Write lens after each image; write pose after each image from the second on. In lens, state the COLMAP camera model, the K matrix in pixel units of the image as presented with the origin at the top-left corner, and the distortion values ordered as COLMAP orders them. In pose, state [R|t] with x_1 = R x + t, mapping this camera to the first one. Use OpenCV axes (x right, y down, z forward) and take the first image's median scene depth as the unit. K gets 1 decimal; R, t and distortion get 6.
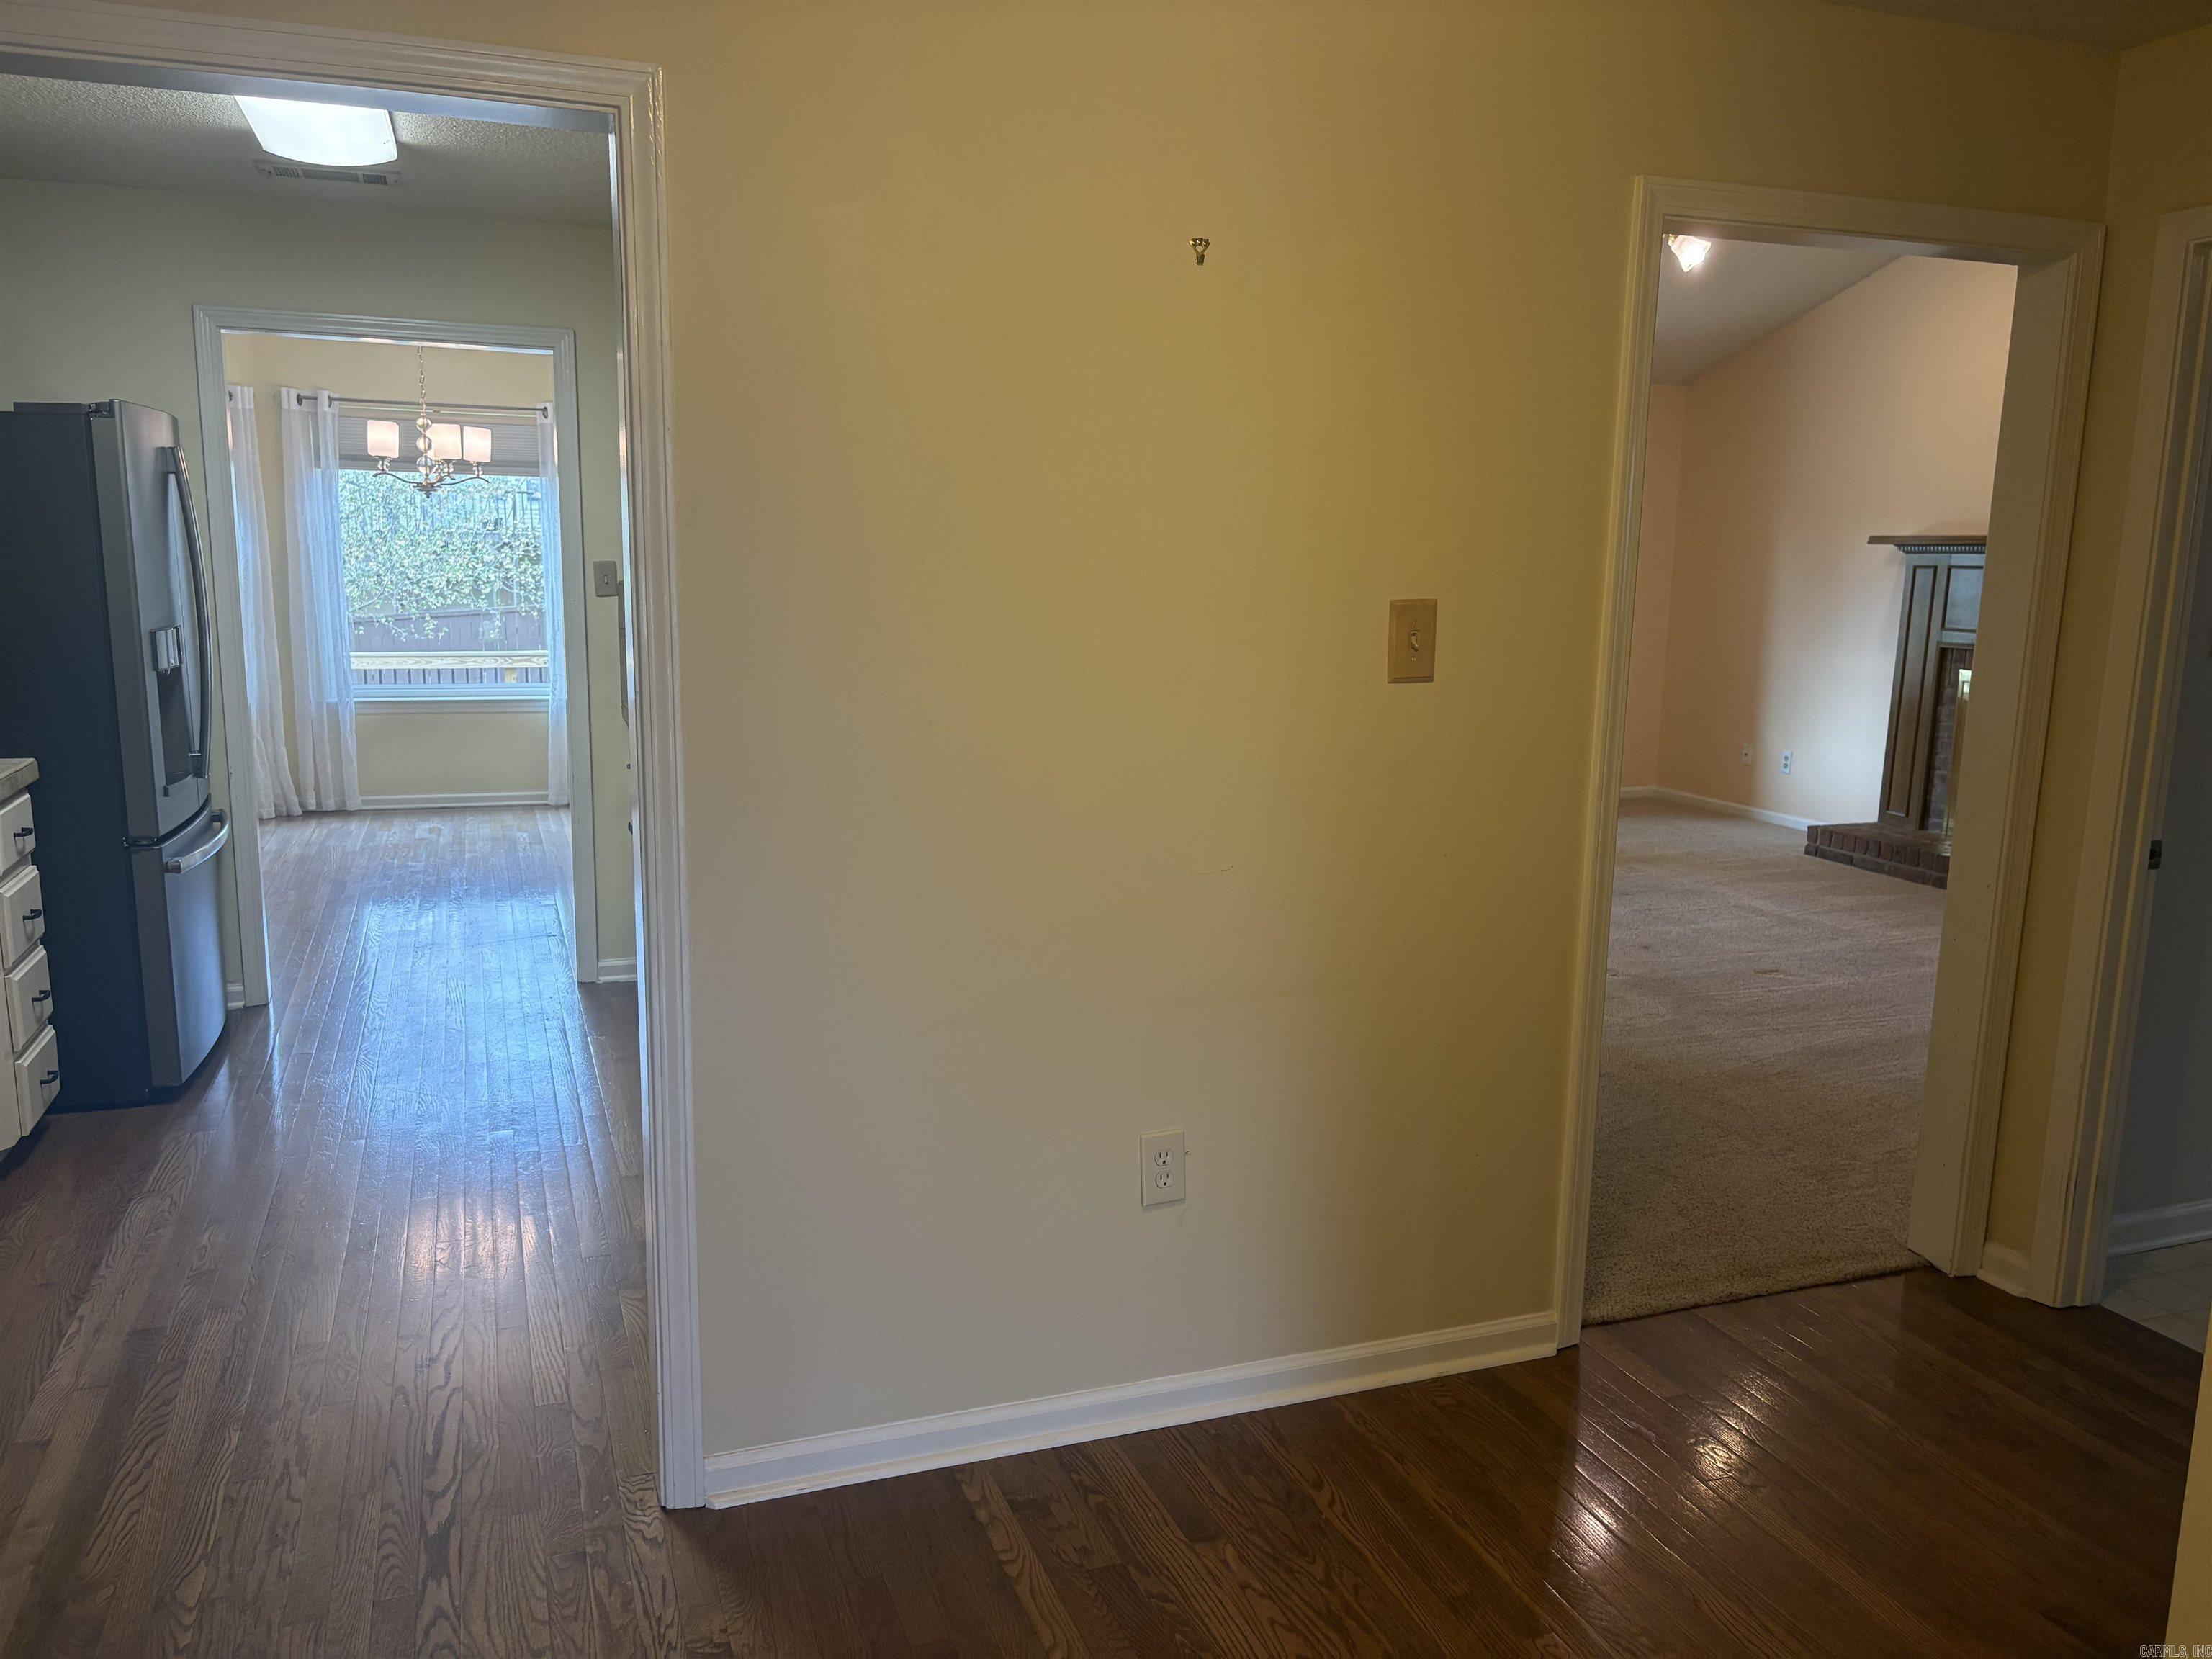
lens RADIAL K [[1682.3, 0, 1121.3], [0, 1682.3, 846.2], [0, 0, 1]] dist [0.049150, -0.054838]
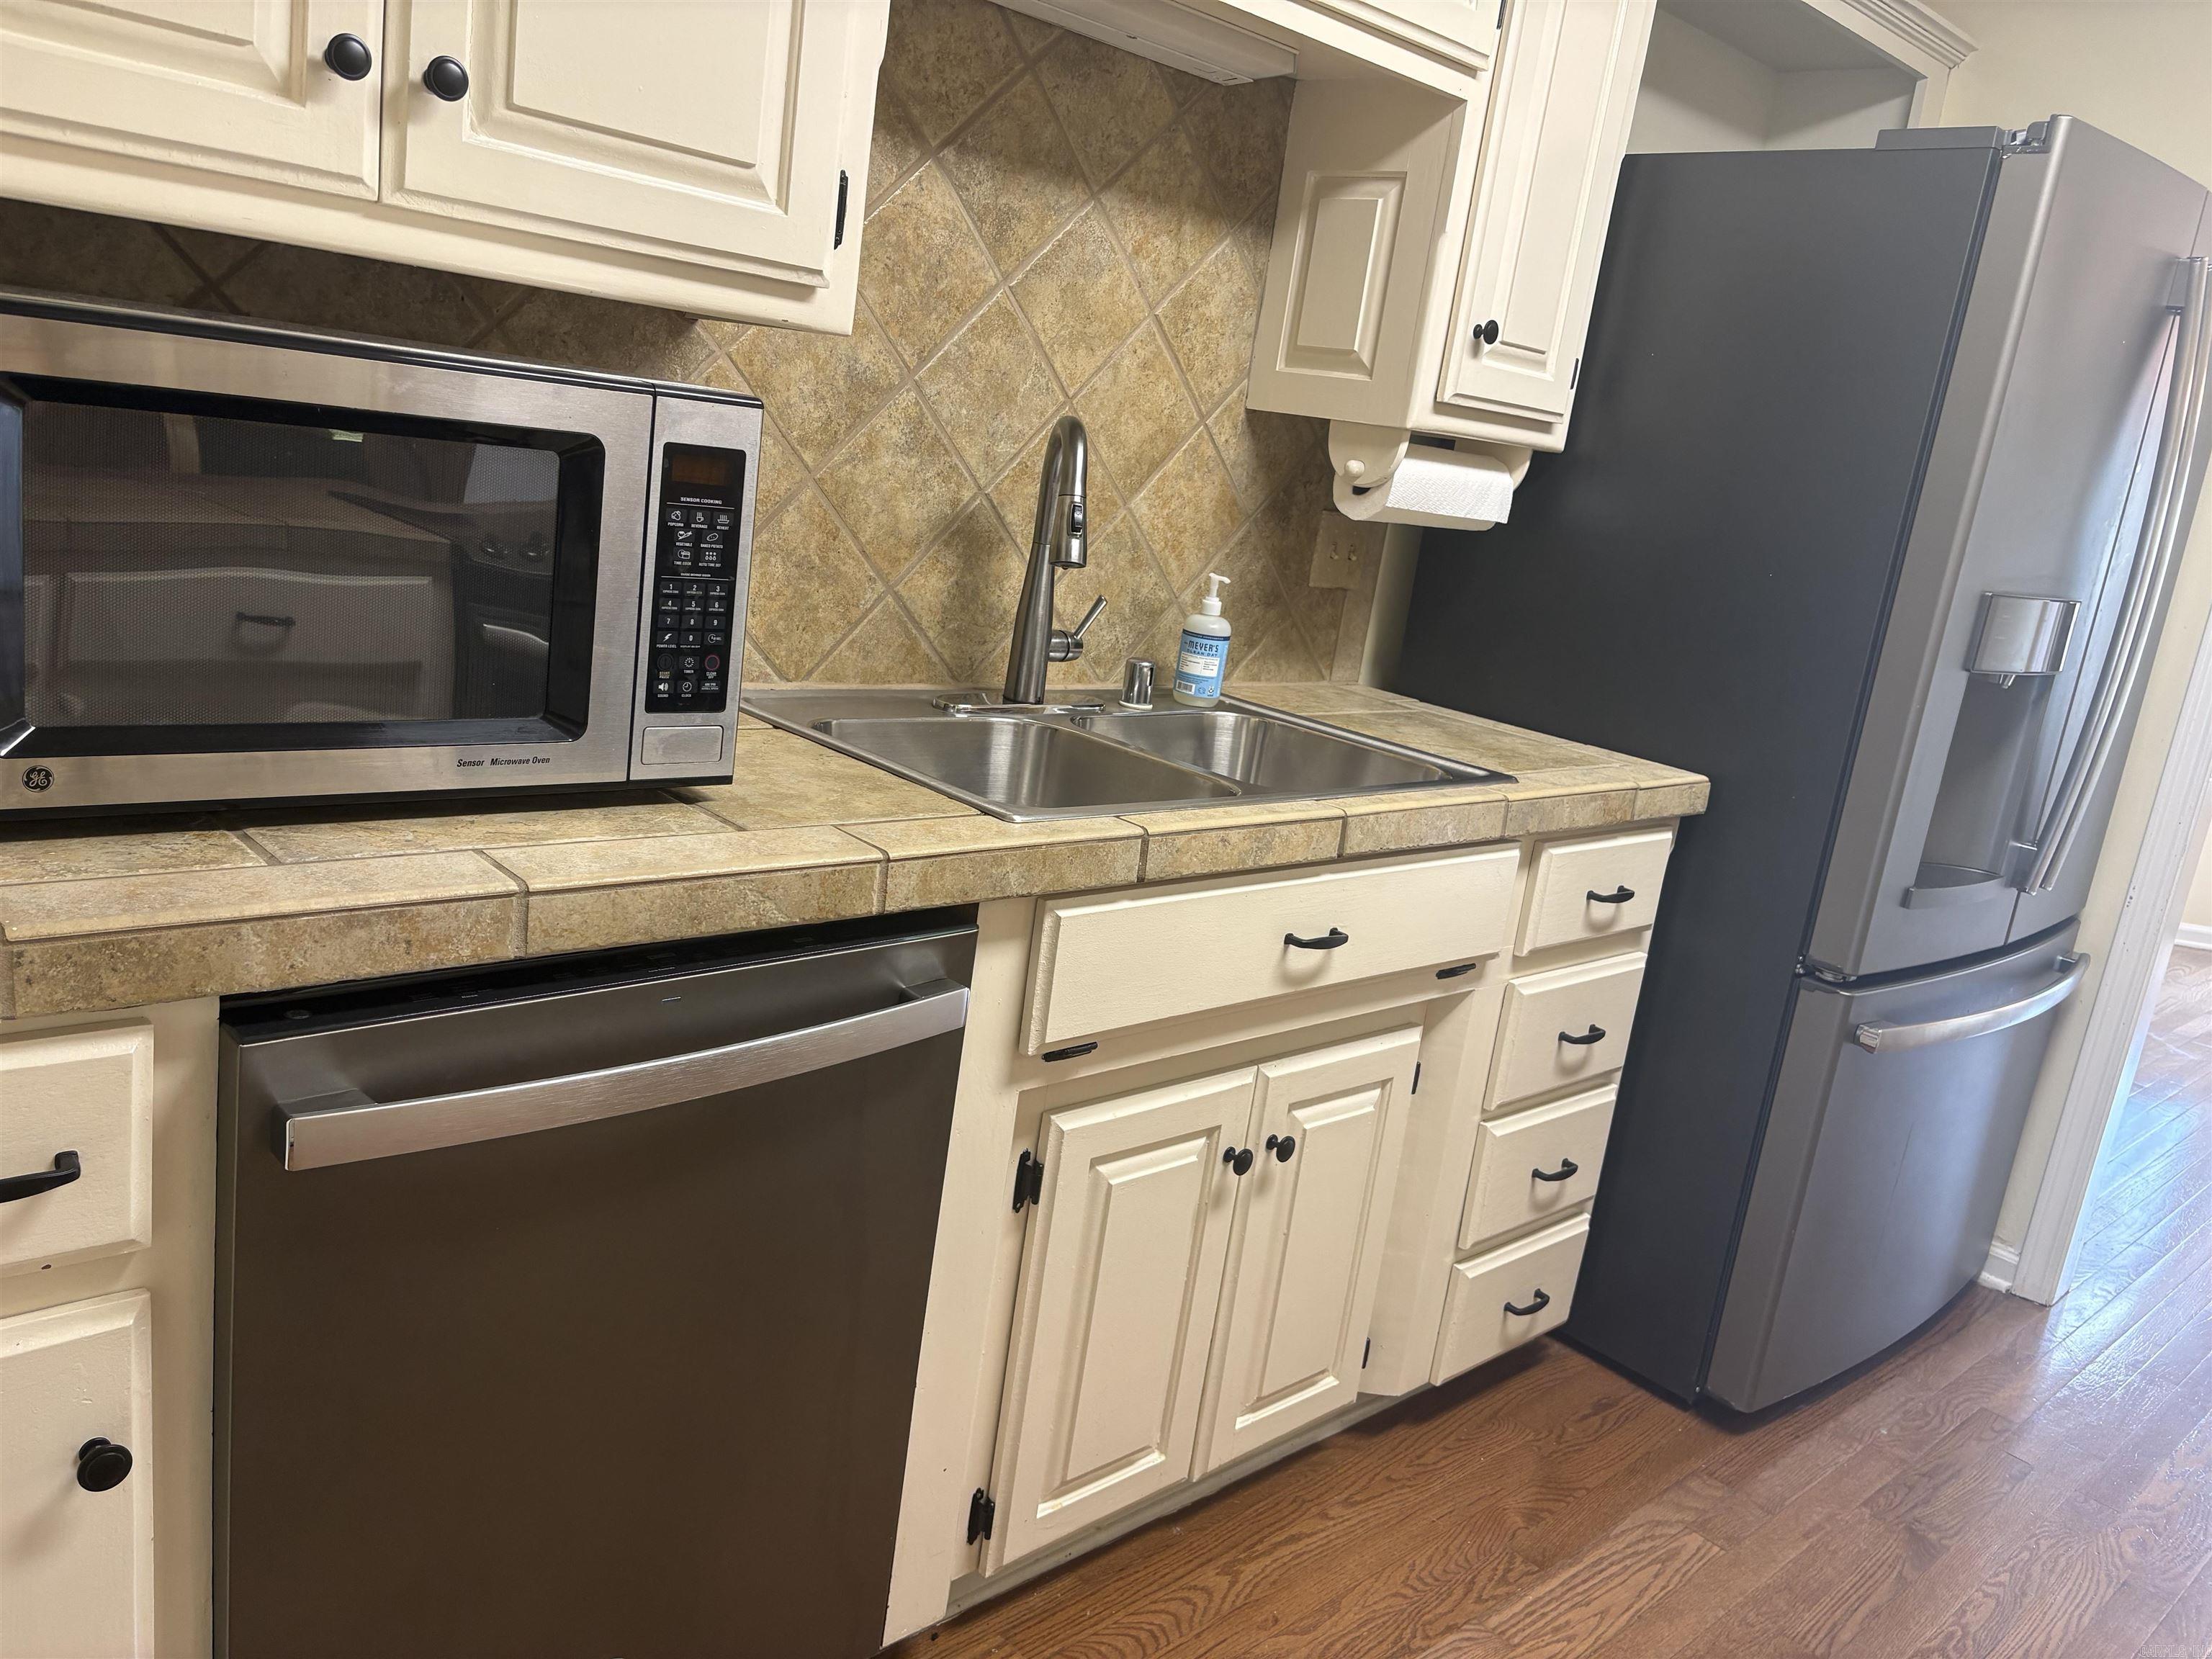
lens RADIAL K [[1682.3, 0, 1102.1], [0, 1682.3, 813.4], [0, 0, 1]] dist [0.049150, -0.054838]
pose [[0.373419, 0.248770, -0.893684, -0.114400], [-0.293578, 0.945548, 0.140538, -0.033322], [0.879983, 0.209886, 0.426119, 0.323702]]
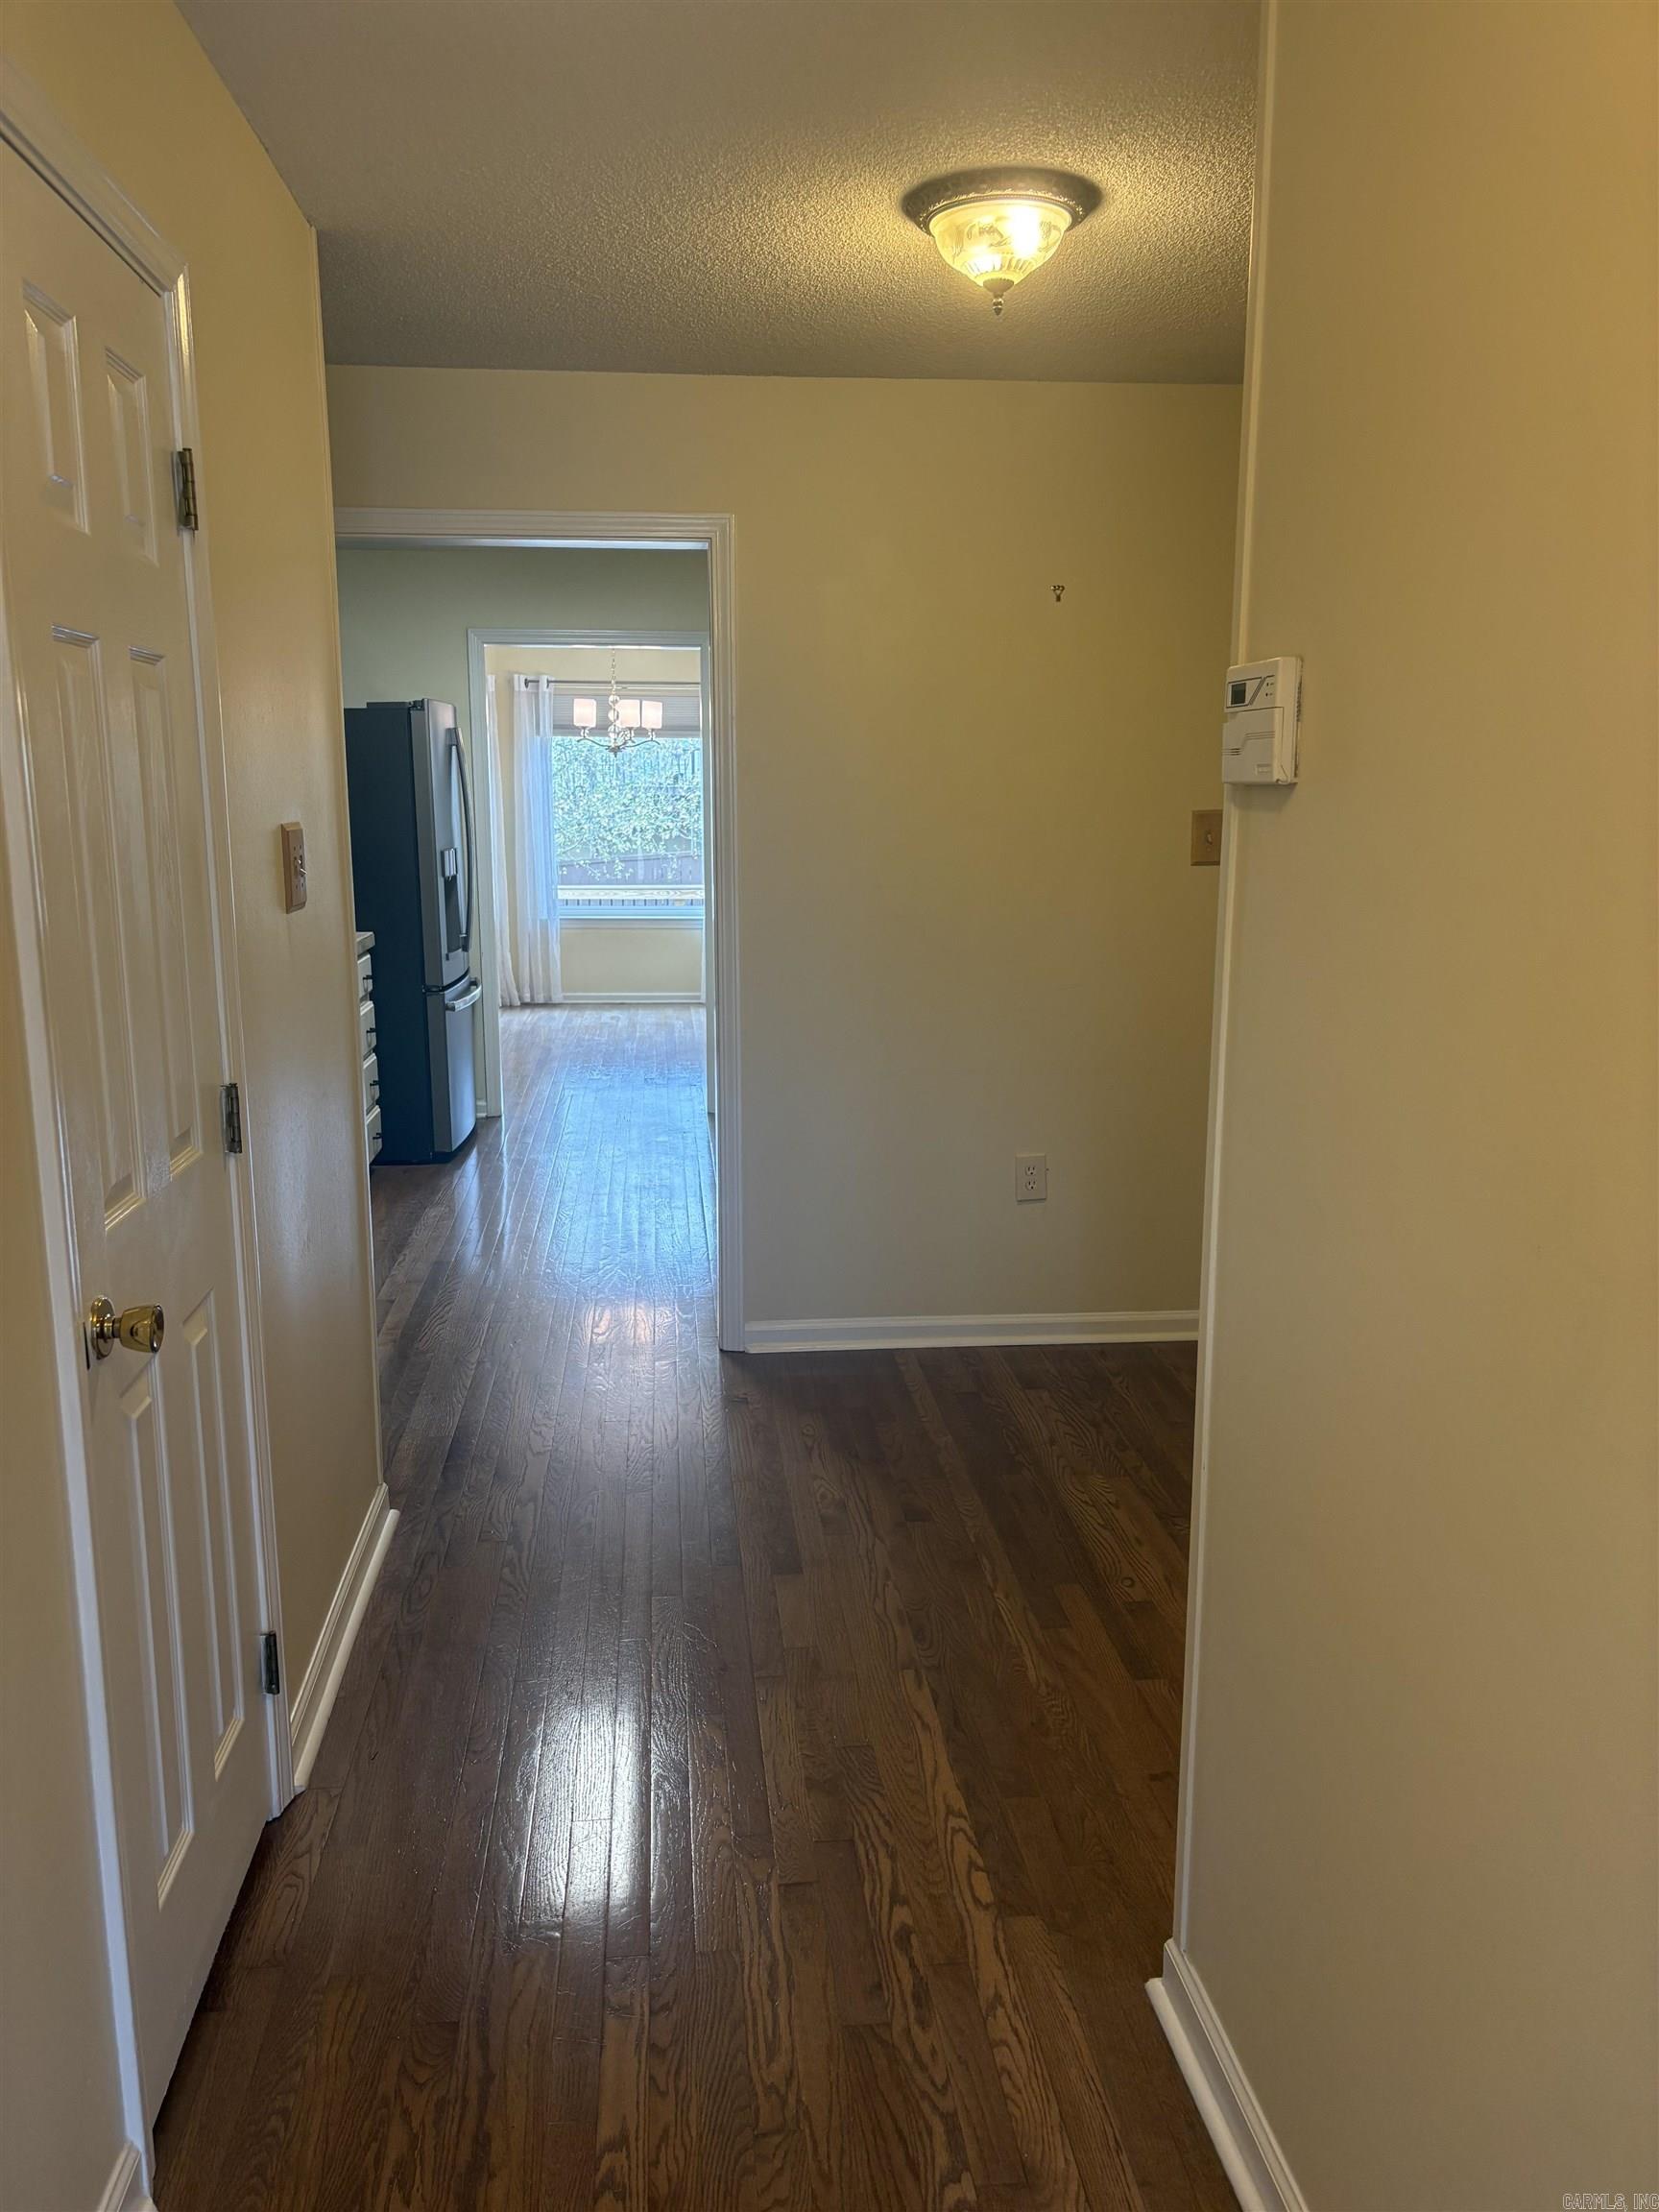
lens RADIAL K [[1682.3, 0, 833.2], [0, 1682.3, 1138.3], [0, 0, 1]] dist [0.049150, -0.054838]
pose [[0.966063, 0.035783, -0.255815, 0.095066], [-0.029066, 0.999127, 0.029991, 0.043493], [0.256665, -0.021538, 0.966261, -0.217193]]
